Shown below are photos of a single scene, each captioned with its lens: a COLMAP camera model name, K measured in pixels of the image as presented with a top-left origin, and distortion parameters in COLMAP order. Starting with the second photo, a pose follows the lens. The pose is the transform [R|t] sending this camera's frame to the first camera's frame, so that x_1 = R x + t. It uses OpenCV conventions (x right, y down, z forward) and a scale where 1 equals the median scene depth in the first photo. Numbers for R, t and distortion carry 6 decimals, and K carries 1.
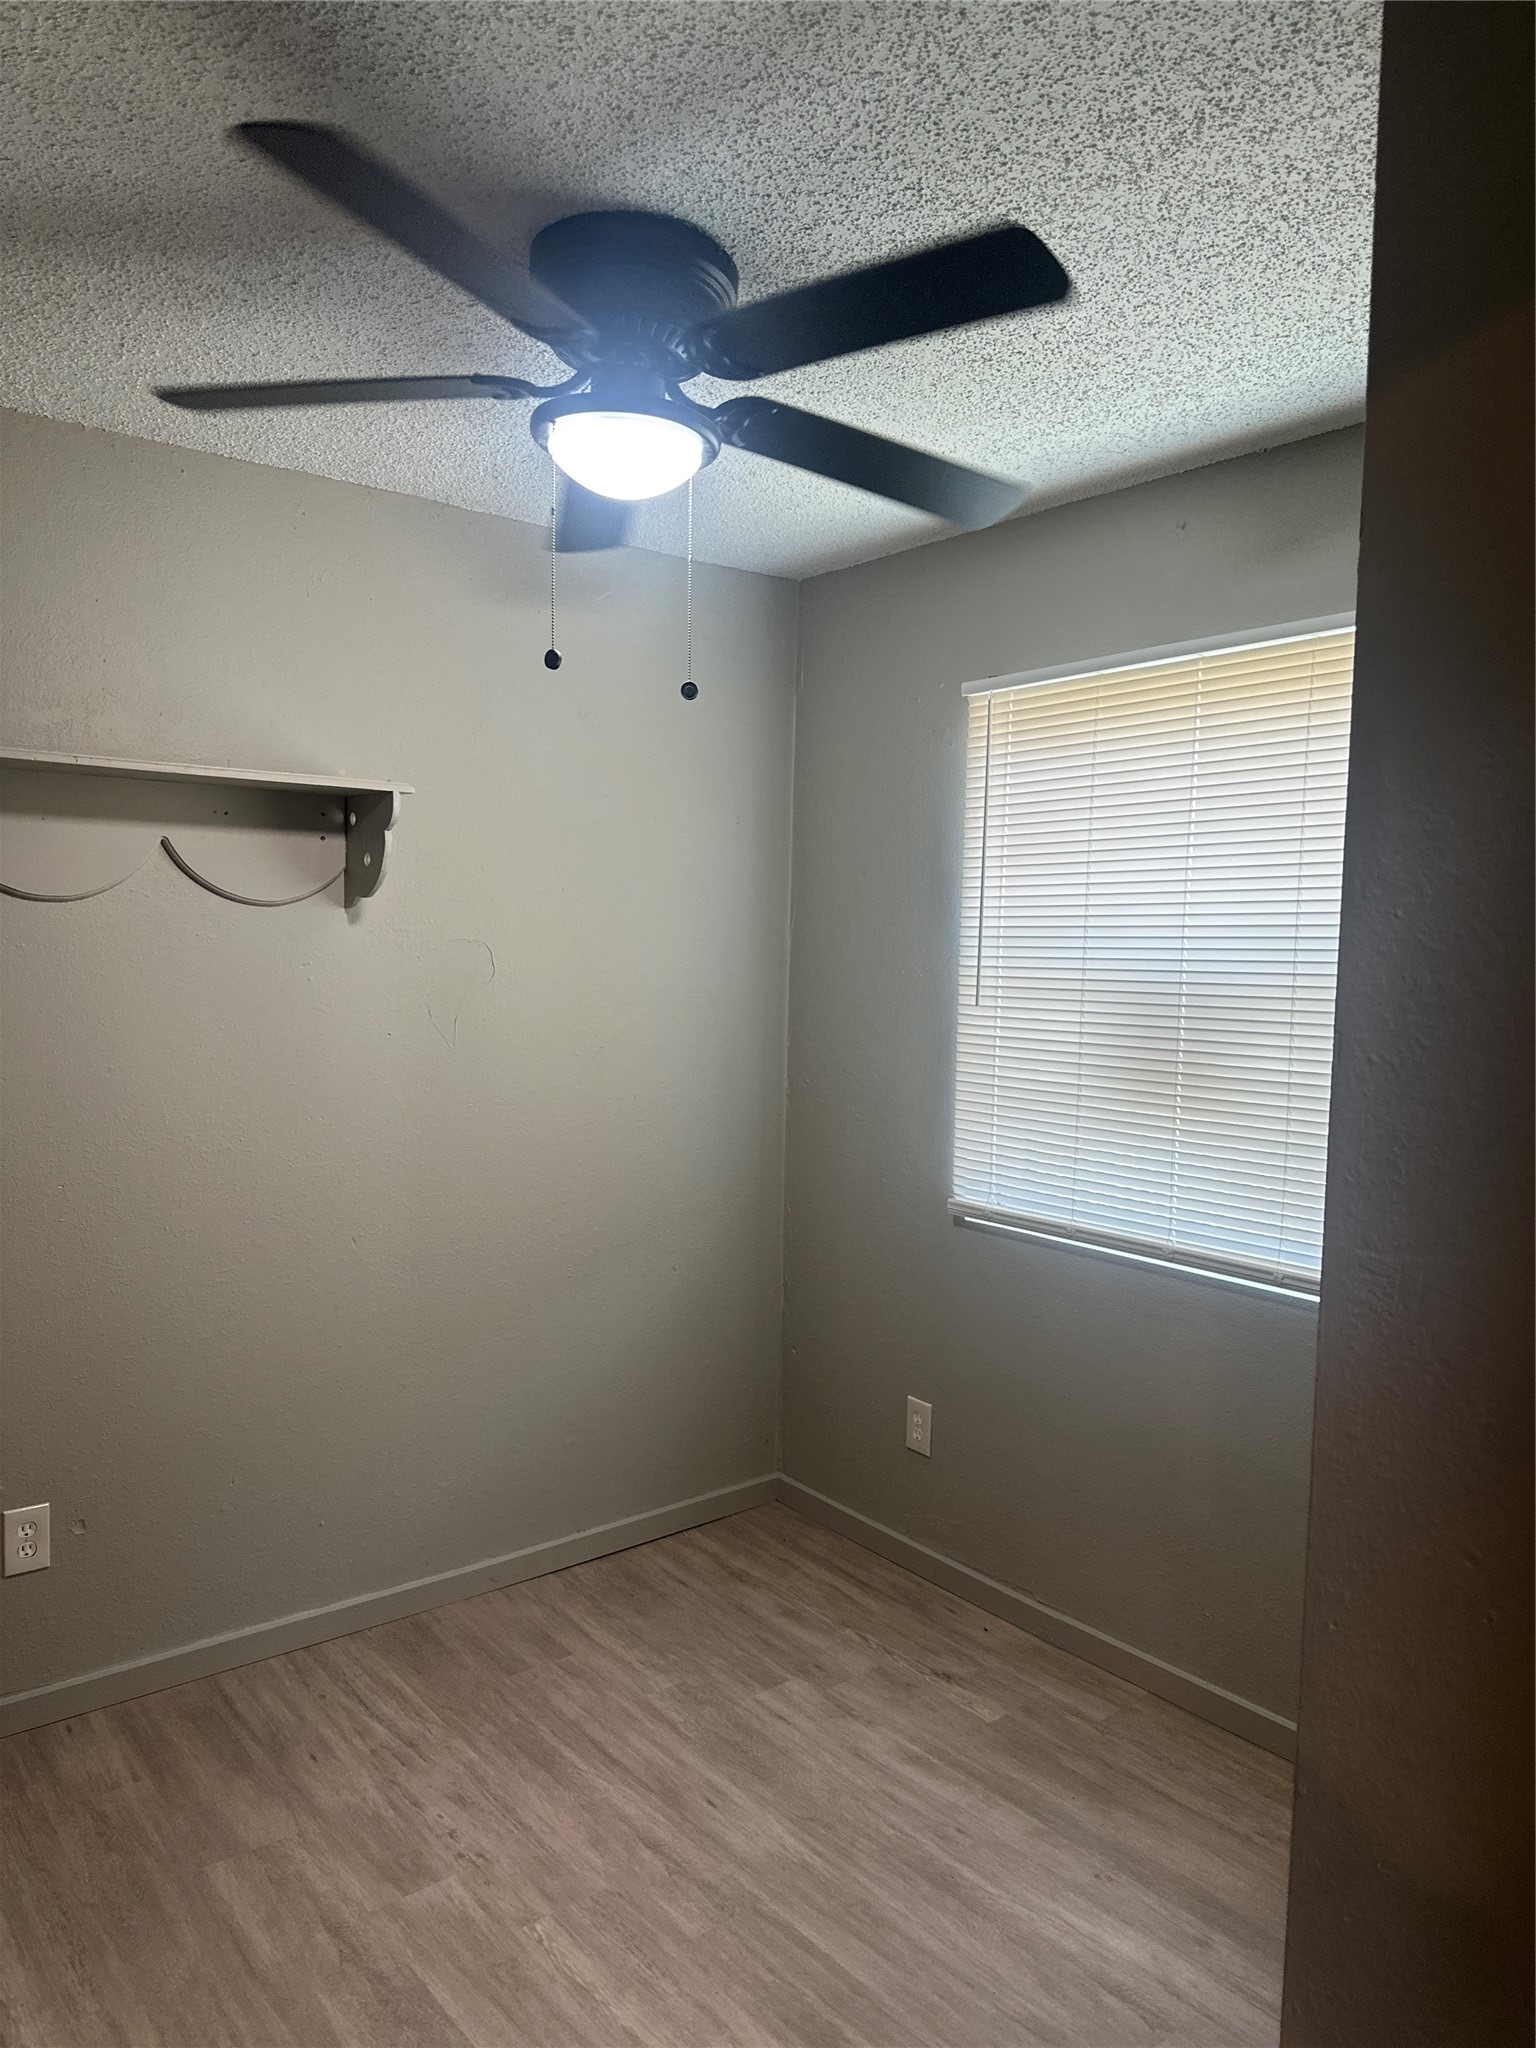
lens RADIAL K [[1450.0, 0, 768.0], [0, 1450.0, 1024.0], [0, 0, 1]] dist [0.052554, -0.058322]
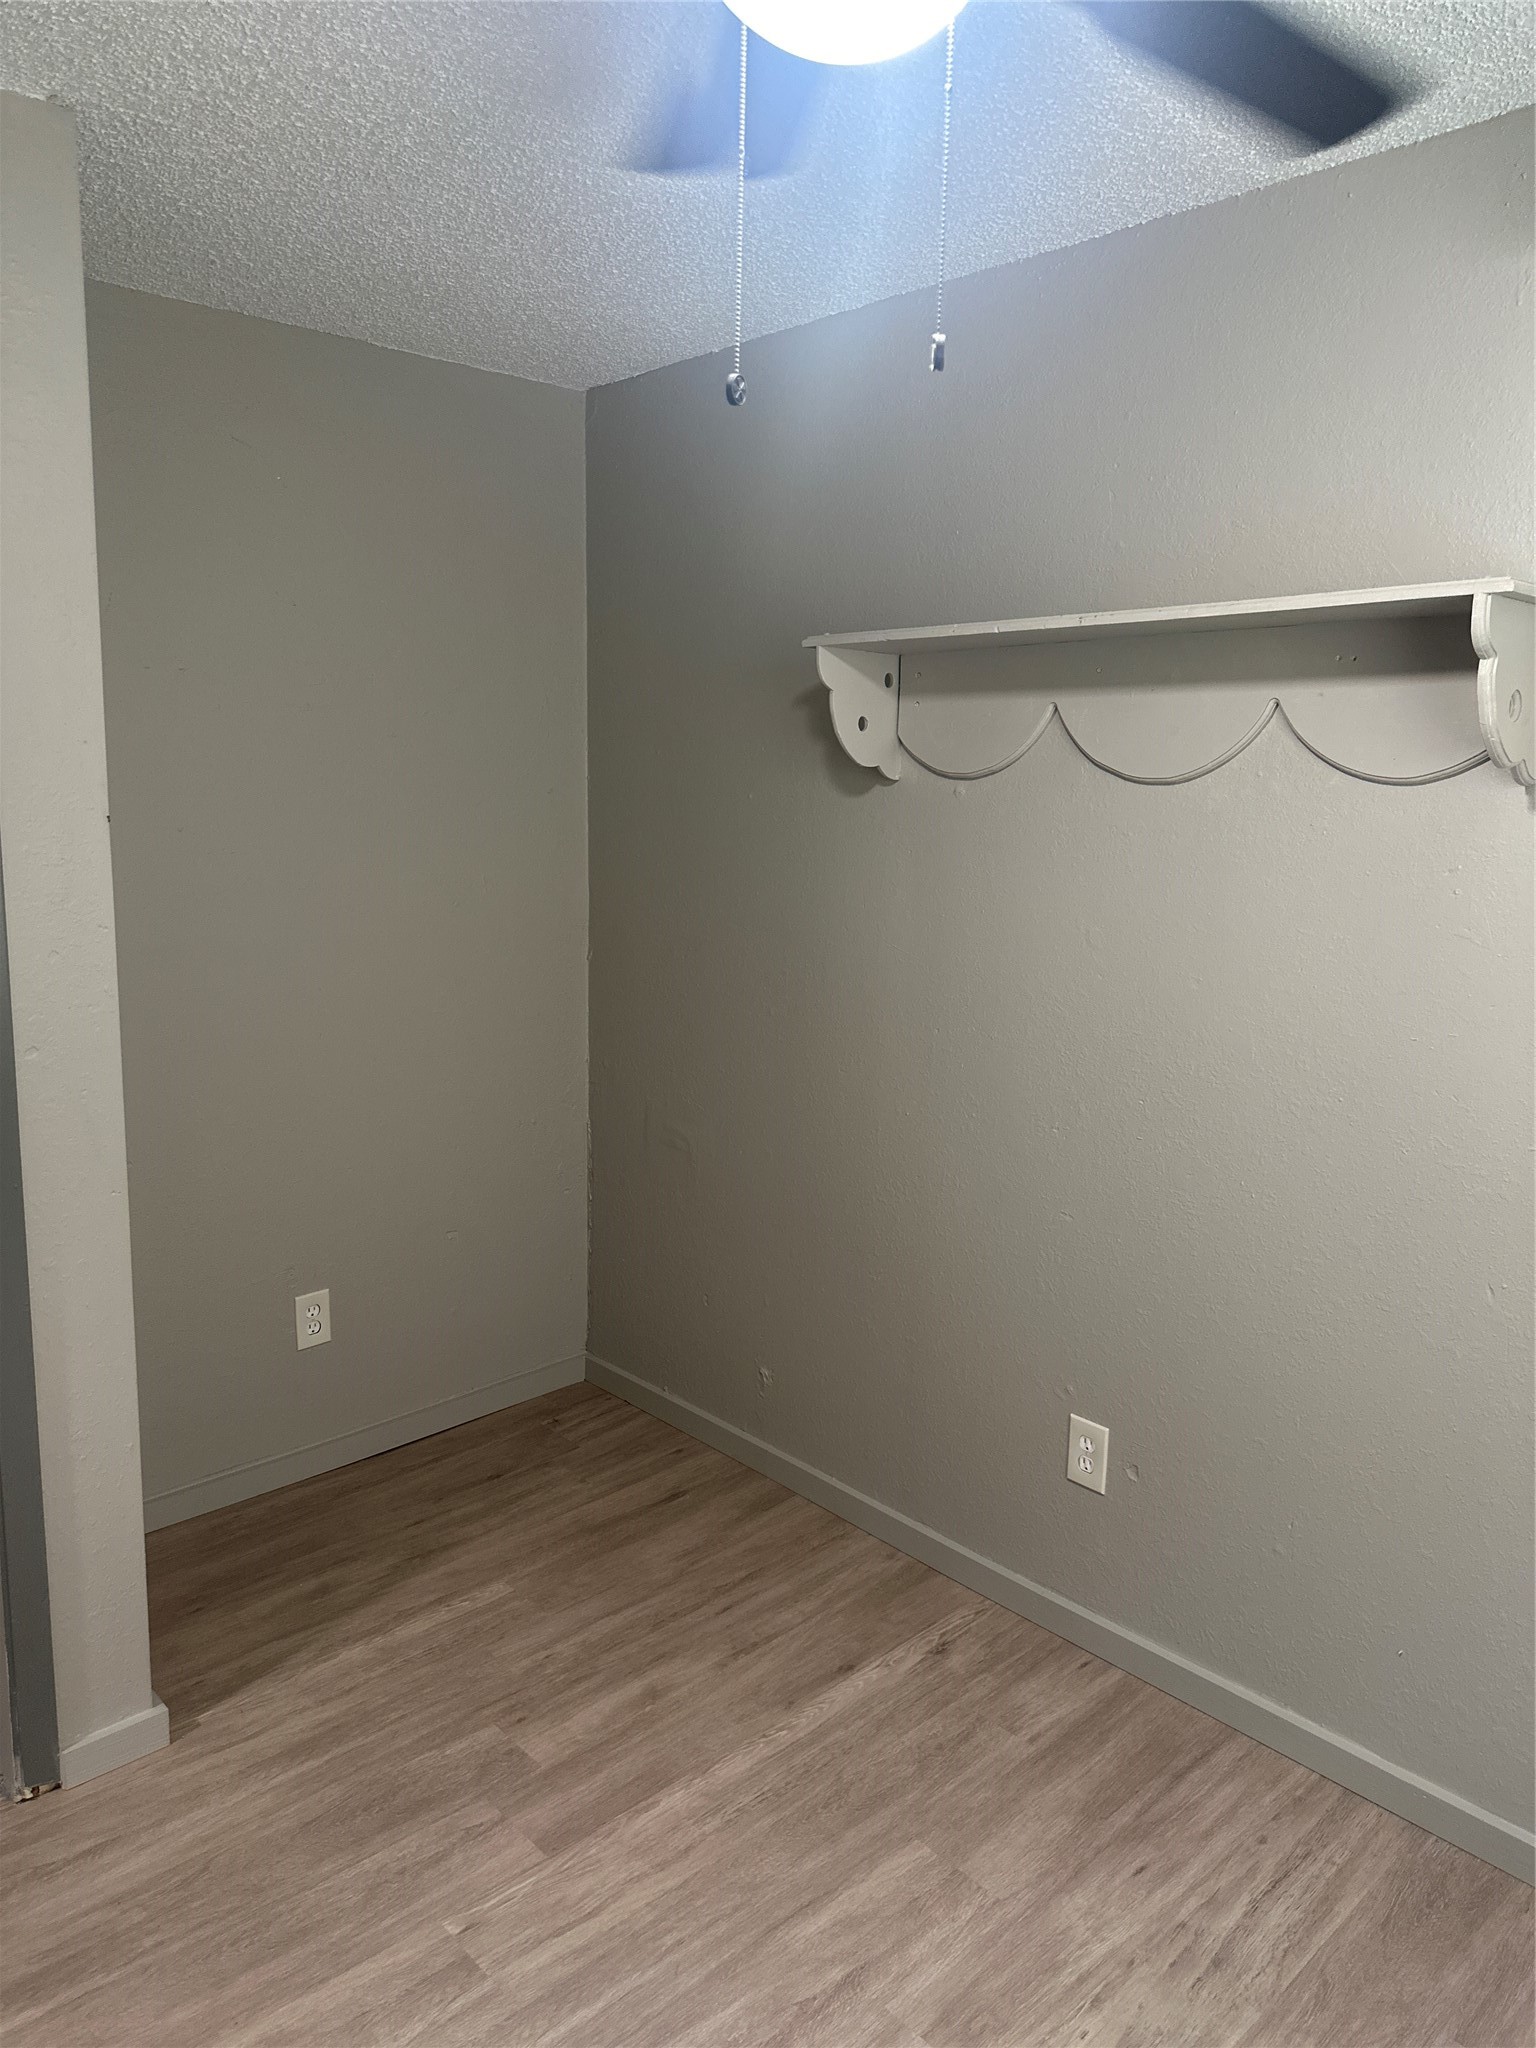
lens RADIAL K [[1450.0, 0, 768.0], [0, 1450.0, 1024.0], [0, 0, 1]] dist [0.052554, -0.058322]
pose [[0.059303, 0.138236, -0.988622, 0.394828], [-0.075059, 0.988179, 0.133671, -0.040560], [0.995414, 0.066278, 0.068978, 0.713707]]
